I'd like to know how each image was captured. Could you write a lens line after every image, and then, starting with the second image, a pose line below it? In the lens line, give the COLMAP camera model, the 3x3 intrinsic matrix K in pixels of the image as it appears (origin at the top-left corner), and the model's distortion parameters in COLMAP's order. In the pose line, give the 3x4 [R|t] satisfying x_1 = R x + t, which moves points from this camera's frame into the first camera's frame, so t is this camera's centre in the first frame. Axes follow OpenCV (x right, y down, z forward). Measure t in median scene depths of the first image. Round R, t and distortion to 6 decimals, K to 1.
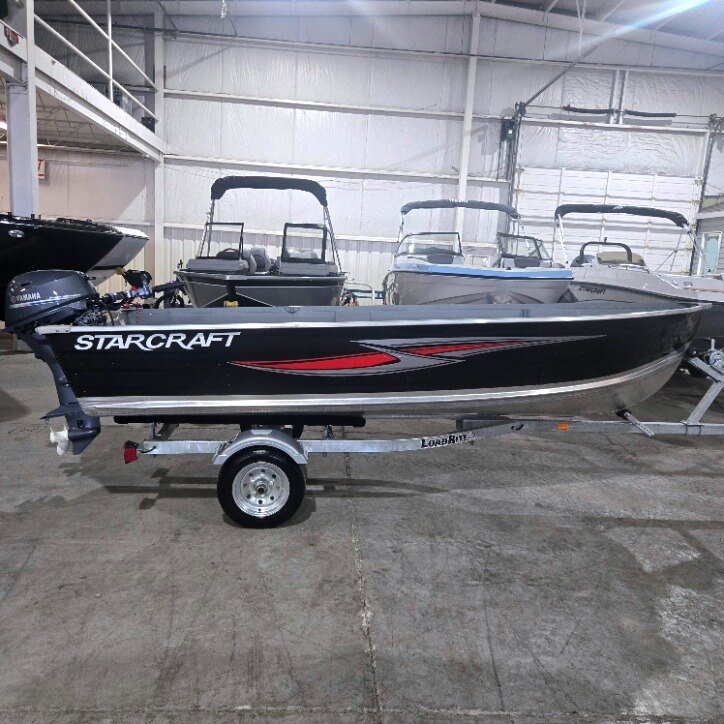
lens RADIAL K [[644.2, 0, 359.4], [0, 644.2, 361.3], [0, 0, 1]] dist [0.074780, -0.059844]
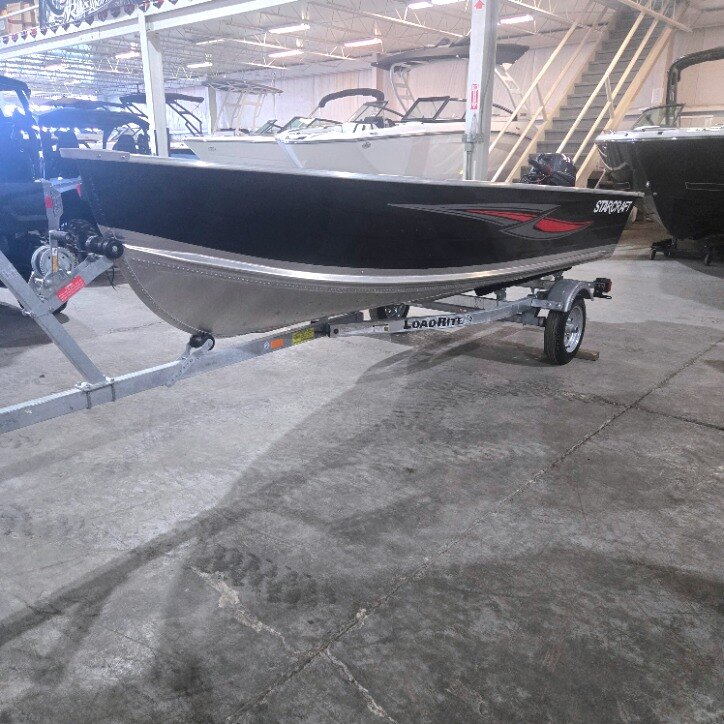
lens RADIAL K [[644.2, 0, 359.4], [0, 644.2, 361.3], [0, 0, 1]] dist [0.074780, -0.059844]
pose [[-0.689844, 0.164241, -0.705081, 0.937353], [-0.145232, 0.922732, 0.357033, -0.186903], [0.709241, 0.348697, -0.612689, 1.887015]]
